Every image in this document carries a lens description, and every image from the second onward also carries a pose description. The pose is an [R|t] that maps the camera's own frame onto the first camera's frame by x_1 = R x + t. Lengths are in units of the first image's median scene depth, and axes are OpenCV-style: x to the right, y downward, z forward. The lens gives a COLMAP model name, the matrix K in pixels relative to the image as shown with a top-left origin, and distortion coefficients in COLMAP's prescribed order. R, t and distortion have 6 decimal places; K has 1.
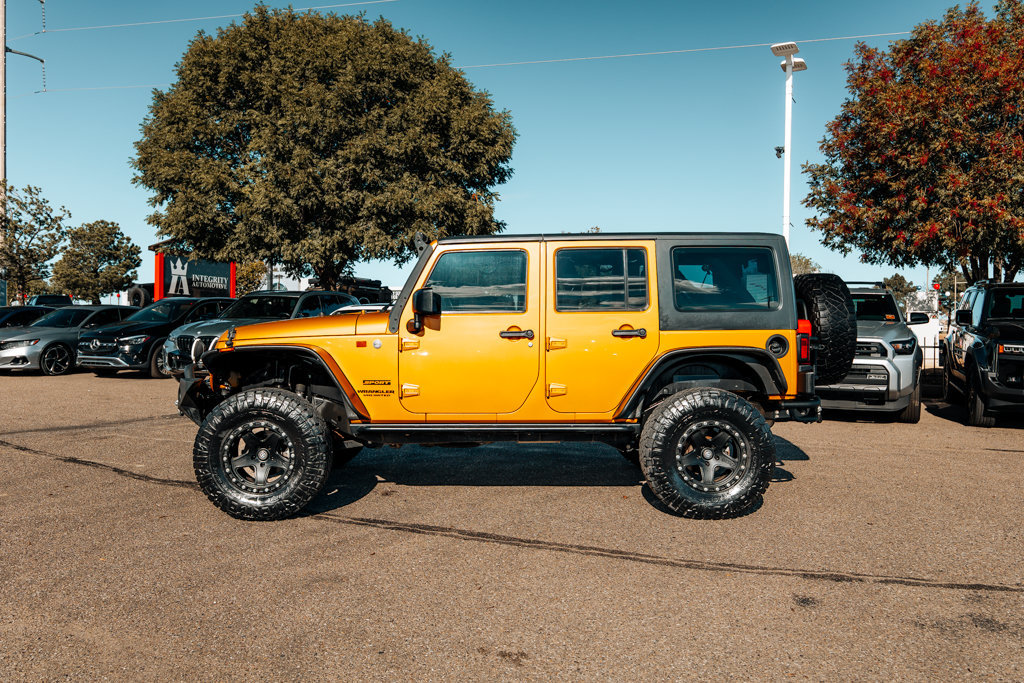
lens RADIAL K [[793.6, 0, 485.9], [0, 793.6, 342.1], [0, 0, 1]] dist [0.000007, 0.000927]
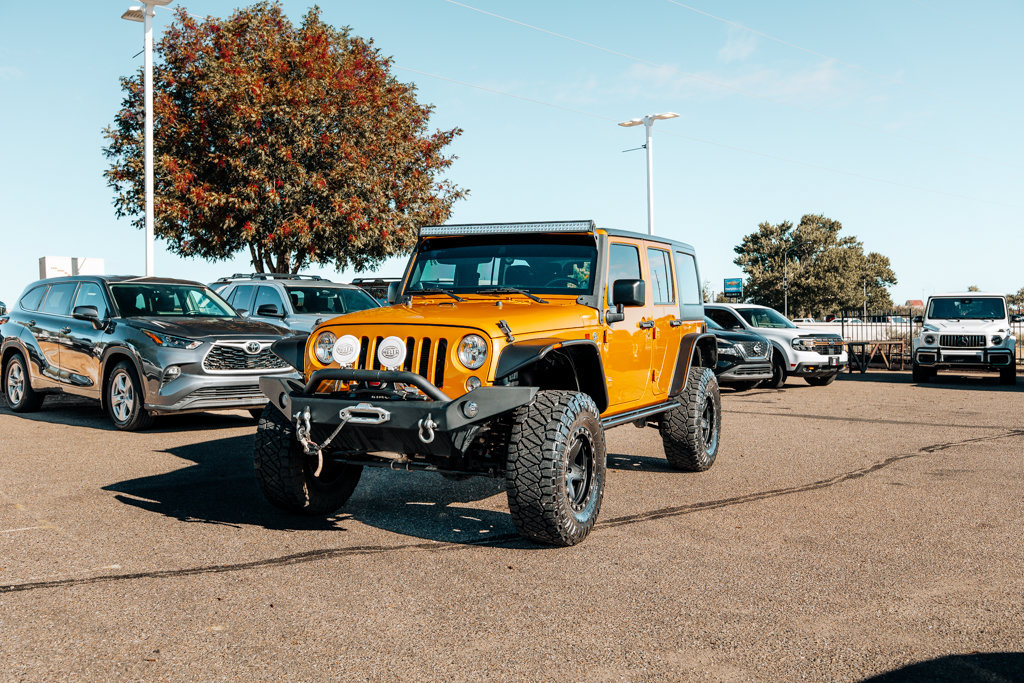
lens RADIAL K [[989.2, 0, 507.8], [0, 989.2, 340.0], [0, 0, 1]] dist [0.003918, -0.000400]
pose [[0.409676, -0.013306, 0.912134, -1.301014], [0.017666, 0.999822, 0.006650, -0.001239], [-0.912060, 0.013389, 0.409838, 0.639677]]
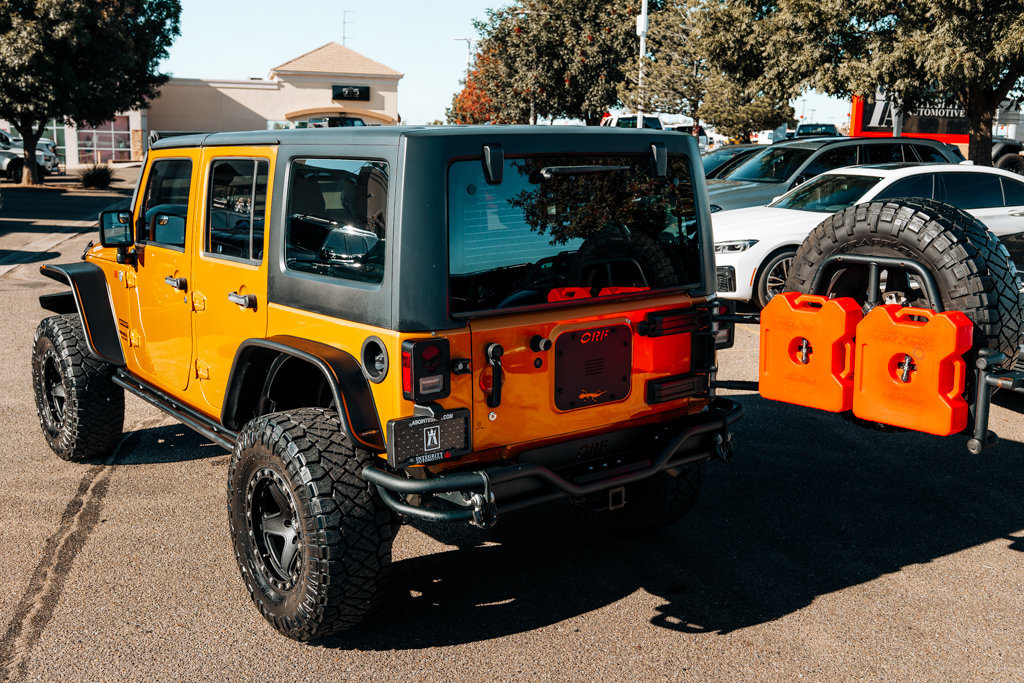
lens RADIAL K [[1053.6, 0, 491.2], [0, 1053.6, 339.3], [0, 0, 1]] dist [0.002474, 0.032500]
pose [[0.617093, 0.143749, -0.773649, 0.958776], [-0.021702, 0.985908, 0.165877, -0.124030], [0.786591, -0.085572, 0.611516, 0.666346]]
